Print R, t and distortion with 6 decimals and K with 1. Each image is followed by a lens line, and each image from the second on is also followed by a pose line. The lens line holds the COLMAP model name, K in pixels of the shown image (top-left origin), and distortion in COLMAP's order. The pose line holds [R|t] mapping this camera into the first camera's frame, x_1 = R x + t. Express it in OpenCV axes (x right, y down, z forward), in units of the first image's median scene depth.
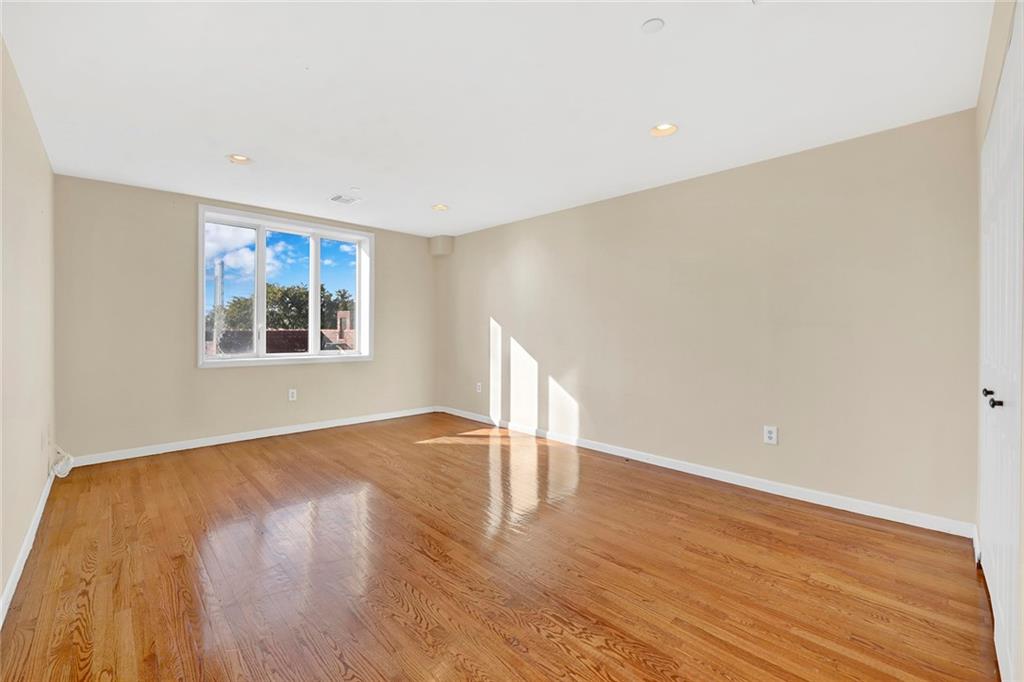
lens RADIAL K [[415.3, 0, 501.2], [0, 415.3, 337.0], [0, 0, 1]] dist [-0.001987, -0.000295]
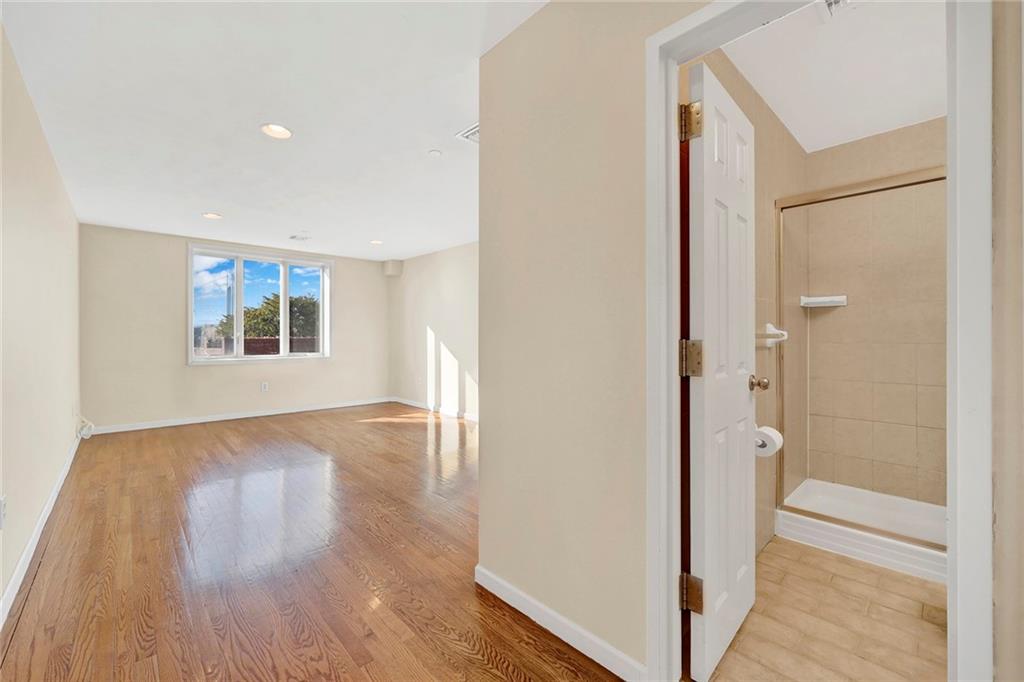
lens RADIAL K [[404.9, 0, 511.4], [0, 404.9, 343.3], [0, 0, 1]] dist [0.014937, -0.000051]
pose [[0.999931, -0.011340, -0.003148, 0.276992], [0.011346, 0.999934, 0.001879, 0.009936], [0.003127, -0.001914, 0.999993, -0.276538]]
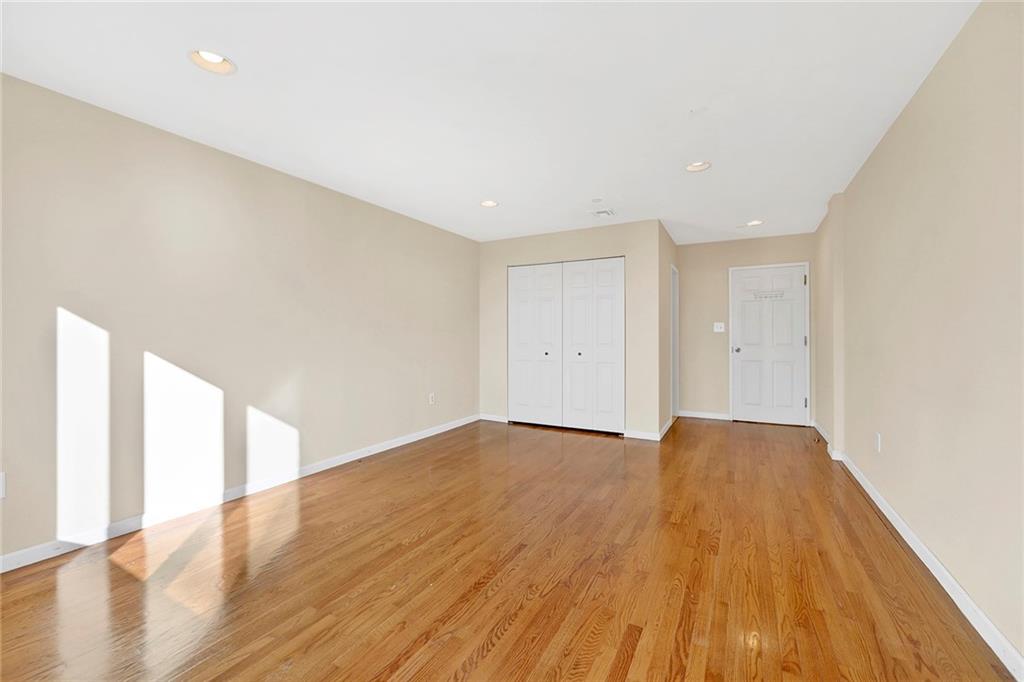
lens RADIAL K [[415.3, 0, 501.2], [0, 415.3, 337.0], [0, 0, 1]] dist [-0.001987, -0.000295]
pose [[-0.265505, -0.028220, 0.963696, -0.655596], [0.001148, 0.999562, 0.029587, -0.033352], [-0.964109, 0.008962, -0.265357, 0.800057]]
